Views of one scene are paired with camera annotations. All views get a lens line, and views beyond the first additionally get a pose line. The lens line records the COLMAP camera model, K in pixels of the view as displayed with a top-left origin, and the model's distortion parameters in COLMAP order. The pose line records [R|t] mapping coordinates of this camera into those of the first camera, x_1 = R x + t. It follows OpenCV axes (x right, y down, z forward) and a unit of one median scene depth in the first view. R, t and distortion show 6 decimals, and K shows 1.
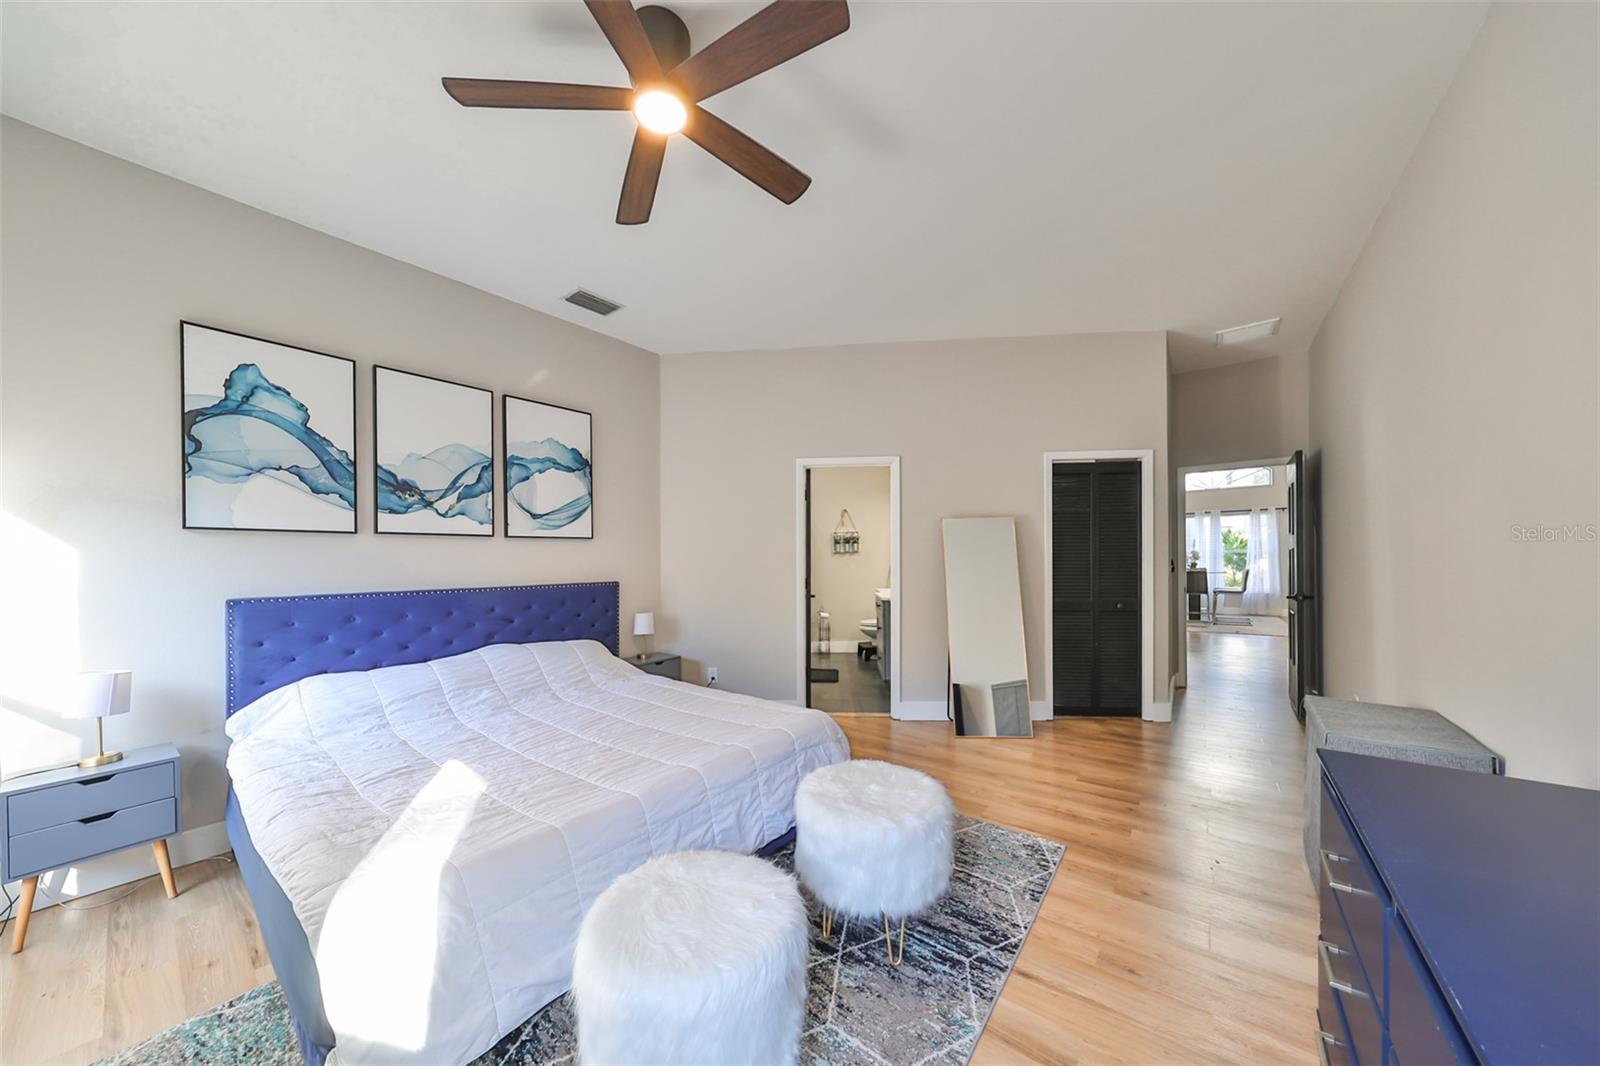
lens RADIAL K [[524.7, 0, 800.1], [0, 524.7, 560.2], [0, 0, 1]] dist [0.000783, 0.000046]
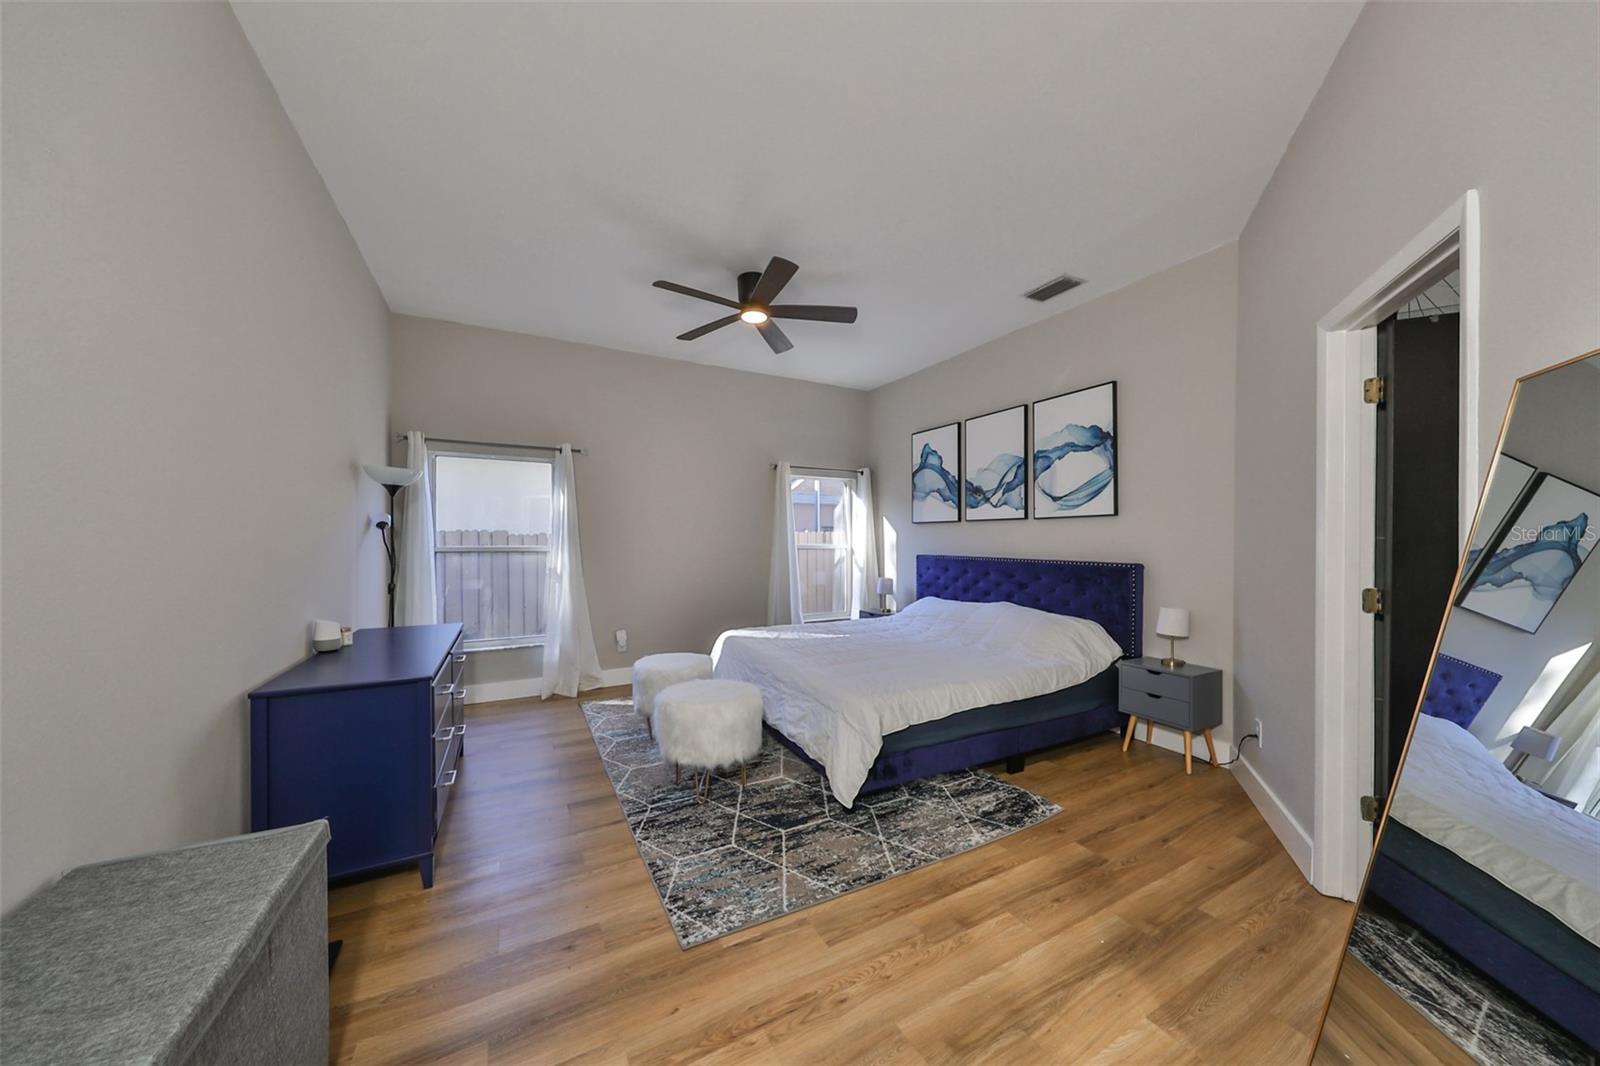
lens RADIAL K [[476.1, 0, 795.8], [0, 476.1, 534.1], [0, 0, 1]] dist [0.004586, 0.000041]
pose [[-0.364423, 0.005235, -0.931219, 0.765886], [0.004290, 0.999983, 0.003943, -0.017327], [0.931224, -0.002558, -0.364439, 1.003541]]
